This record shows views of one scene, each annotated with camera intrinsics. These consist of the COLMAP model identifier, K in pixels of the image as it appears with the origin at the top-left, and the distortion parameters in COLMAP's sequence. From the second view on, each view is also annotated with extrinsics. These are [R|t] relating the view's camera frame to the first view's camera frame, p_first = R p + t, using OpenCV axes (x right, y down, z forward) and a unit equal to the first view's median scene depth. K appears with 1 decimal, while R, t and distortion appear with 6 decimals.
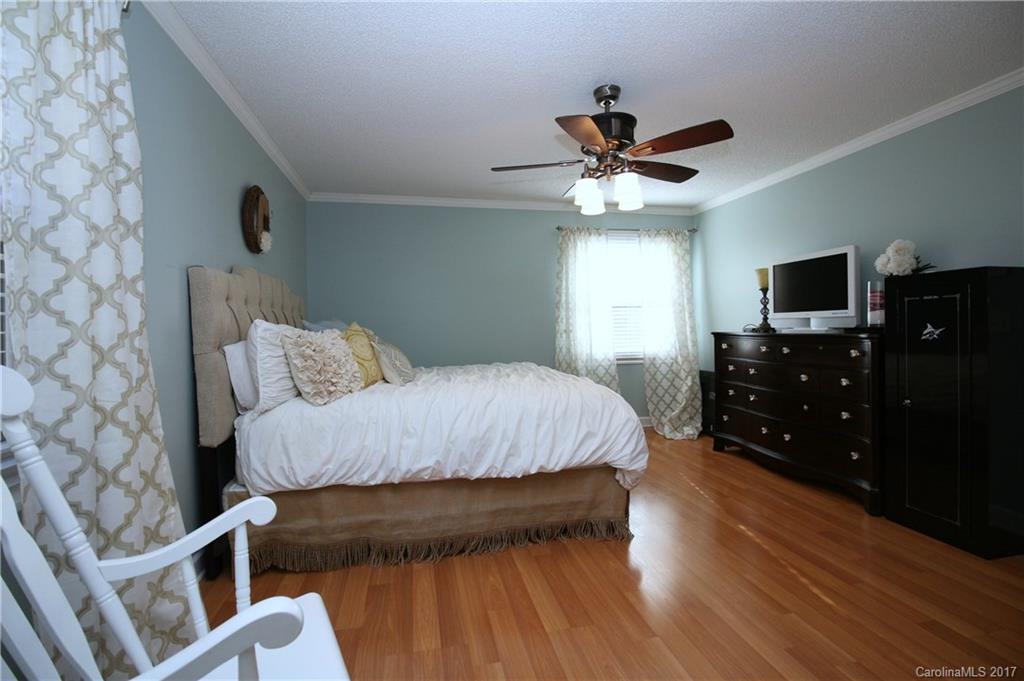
lens RADIAL K [[475.7, 0, 514.1], [0, 475.7, 339.1], [0, 0, 1]] dist [-0.005372, -0.008516]
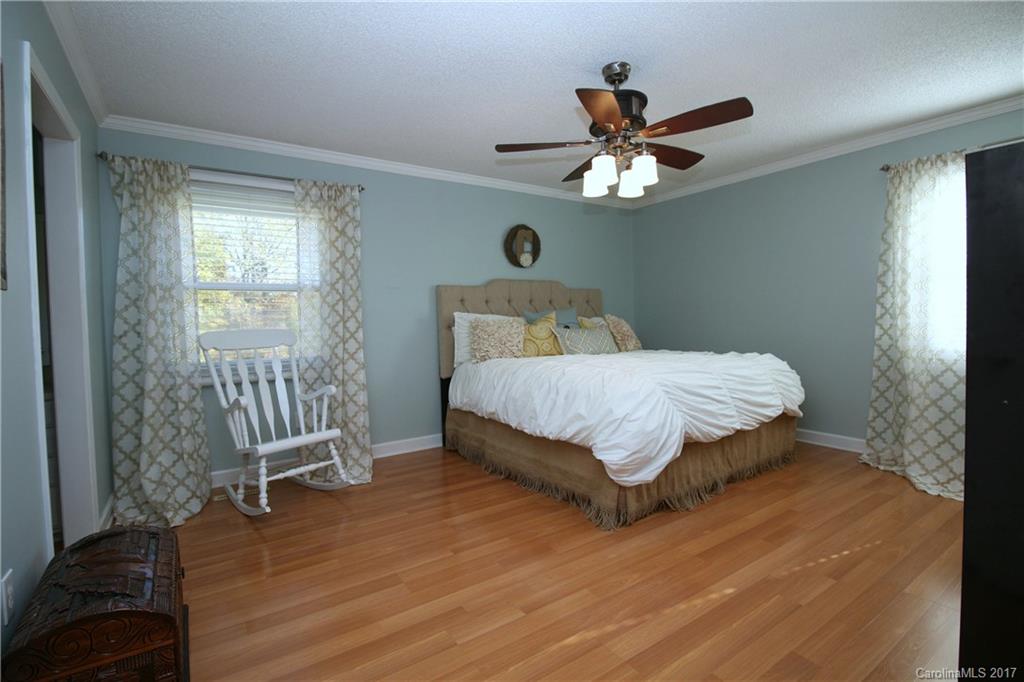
lens RADIAL K [[475.7, 0, 513.2], [0, 475.7, 337.4], [0, 0, 1]] dist [-0.005372, -0.008516]
pose [[0.368403, 0.033298, -0.929070, 1.086926], [-0.003732, 0.999403, 0.034339, -0.012376], [0.929659, -0.009183, 0.368307, 0.463353]]
